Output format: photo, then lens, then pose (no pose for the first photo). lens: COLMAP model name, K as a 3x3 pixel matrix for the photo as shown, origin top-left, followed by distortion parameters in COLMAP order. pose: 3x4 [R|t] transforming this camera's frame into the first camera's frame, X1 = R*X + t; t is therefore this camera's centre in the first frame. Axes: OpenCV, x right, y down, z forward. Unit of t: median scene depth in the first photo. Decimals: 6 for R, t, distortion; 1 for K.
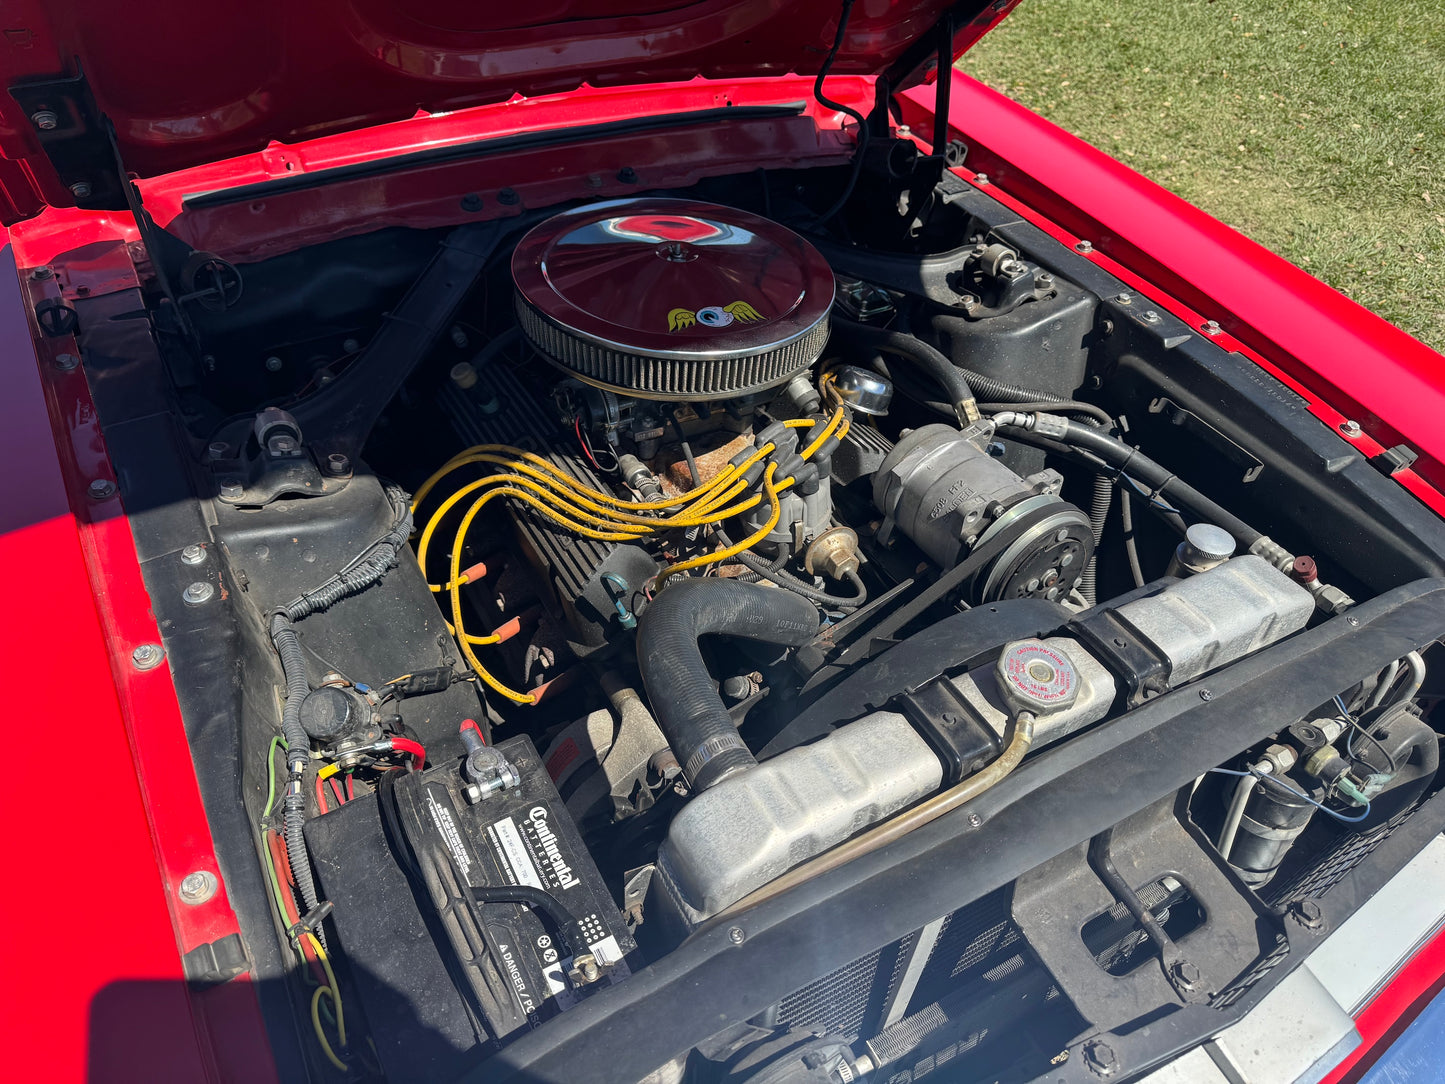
lens RADIAL K [[1036.1, 0, 726.2], [0, 1036.1, 541.9], [0, 0, 1]] dist [0.002845, -0.010033]
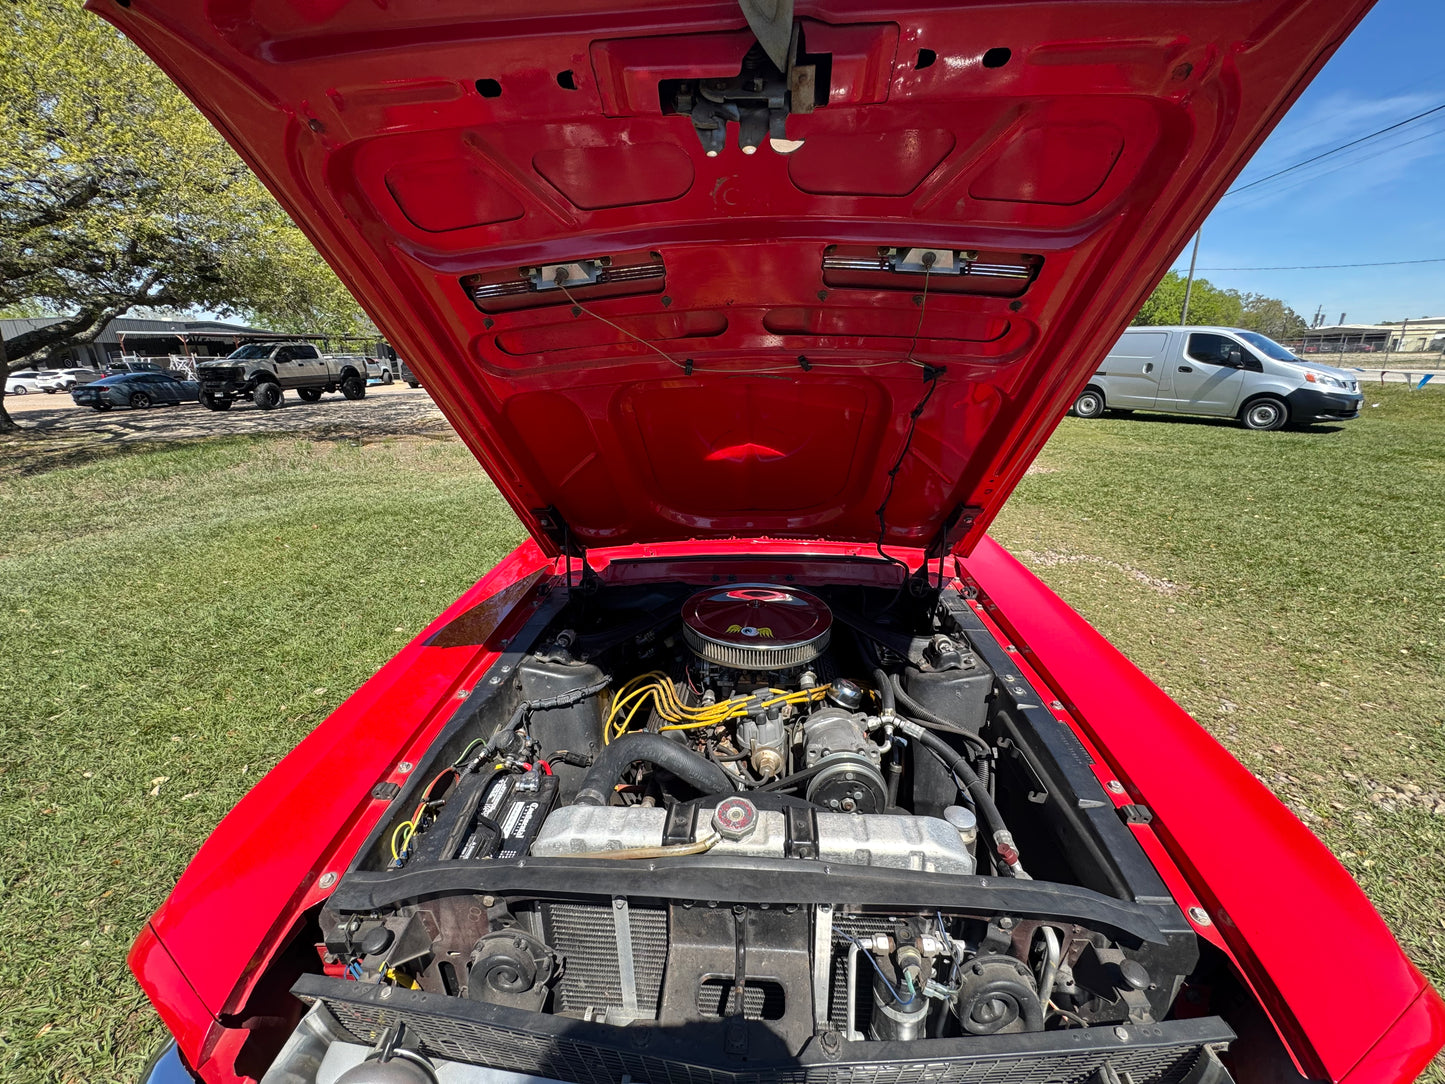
lens RADIAL K [[570.2, 0, 723.7], [0, 570.2, 538.0], [0, 0, 1]] dist [-0.000818, -0.000402]
pose [[0.836079, 0.090141, -0.541153, 0.544817], [-0.314641, 0.886842, -0.338397, 0.025320], [0.449414, 0.453195, 0.769832, -0.023529]]
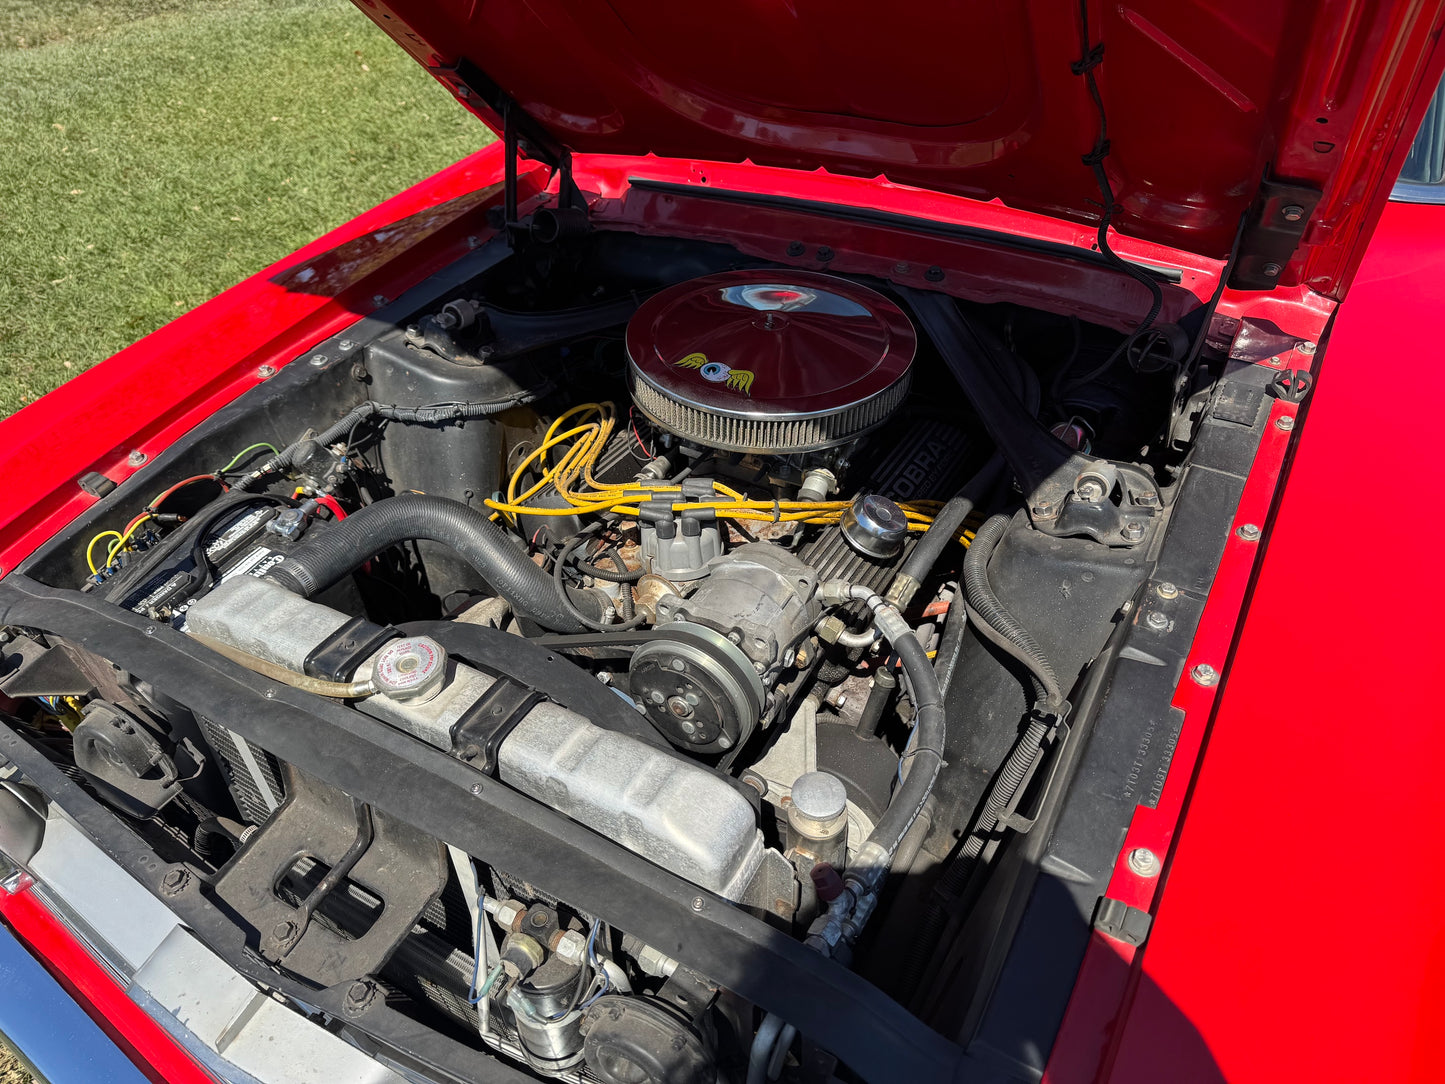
lens RADIAL K [[1028.4, 0, 725.4], [0, 1028.4, 536.8], [0, 0, 1]] dist [0.017325, -0.026855]
pose [[0.520226, 0.479487, -0.706723, 0.838286], [-0.528303, 0.830863, 0.174822, -0.257981], [0.671015, 0.282418, 0.685551, 0.276145]]
